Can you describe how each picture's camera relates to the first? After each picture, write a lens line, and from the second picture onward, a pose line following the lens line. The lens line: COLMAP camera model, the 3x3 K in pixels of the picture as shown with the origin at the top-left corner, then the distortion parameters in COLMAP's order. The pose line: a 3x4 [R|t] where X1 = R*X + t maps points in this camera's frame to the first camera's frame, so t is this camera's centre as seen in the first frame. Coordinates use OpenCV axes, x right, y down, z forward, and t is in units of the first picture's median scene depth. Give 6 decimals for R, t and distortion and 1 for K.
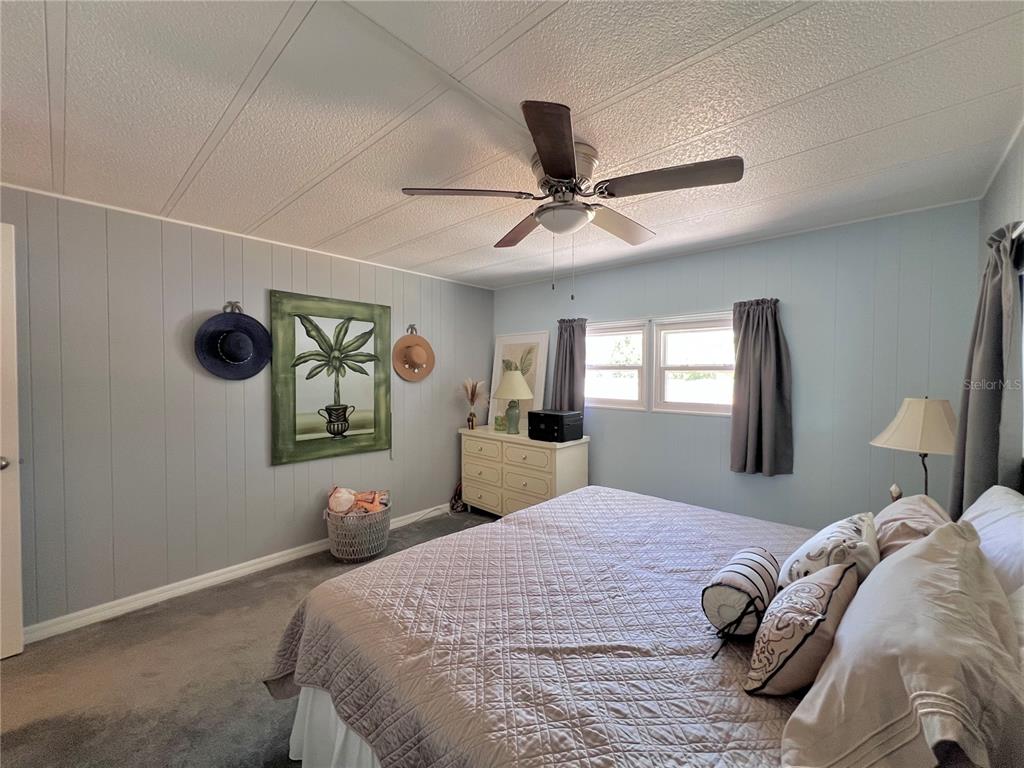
lens RADIAL K [[410.4, 0, 514.1], [0, 410.4, 384.6], [0, 0, 1]] dist [-0.003299, 0.000679]
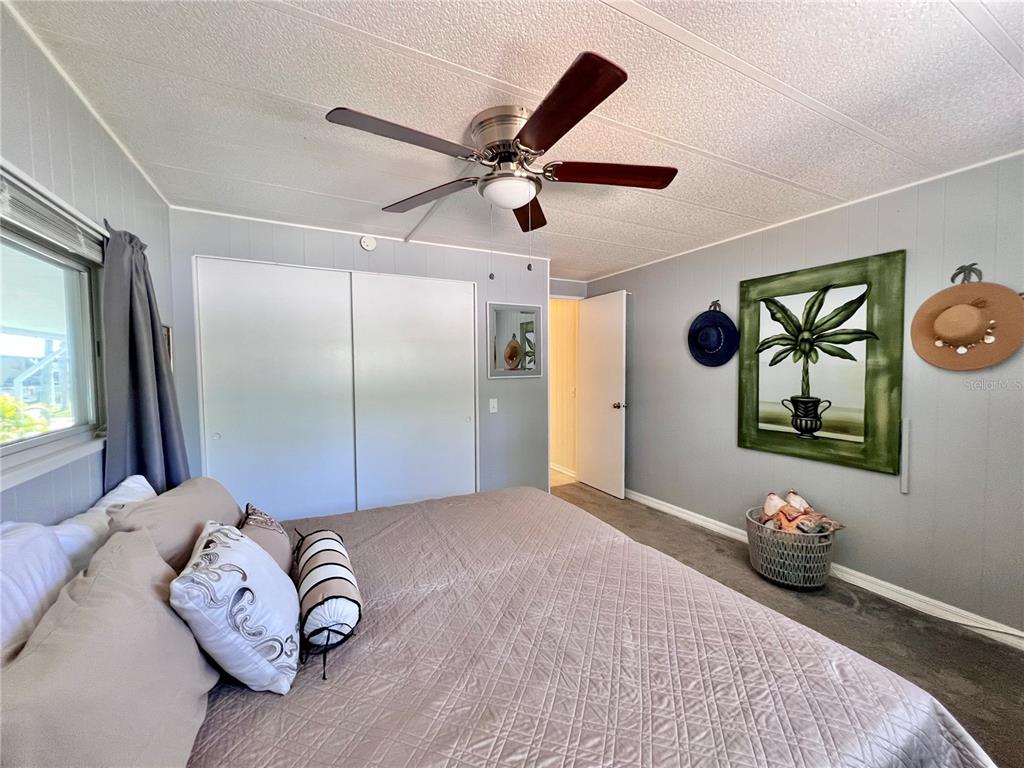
lens RADIAL K [[410.4, 0, 513.5], [0, 410.4, 382.3], [0, 0, 1]] dist [-0.003299, 0.000679]
pose [[-0.341321, 0.037248, -0.939209, 0.552001], [-0.014961, 0.998873, 0.045051, -0.008258], [0.939828, 0.029429, -0.340379, 0.731103]]
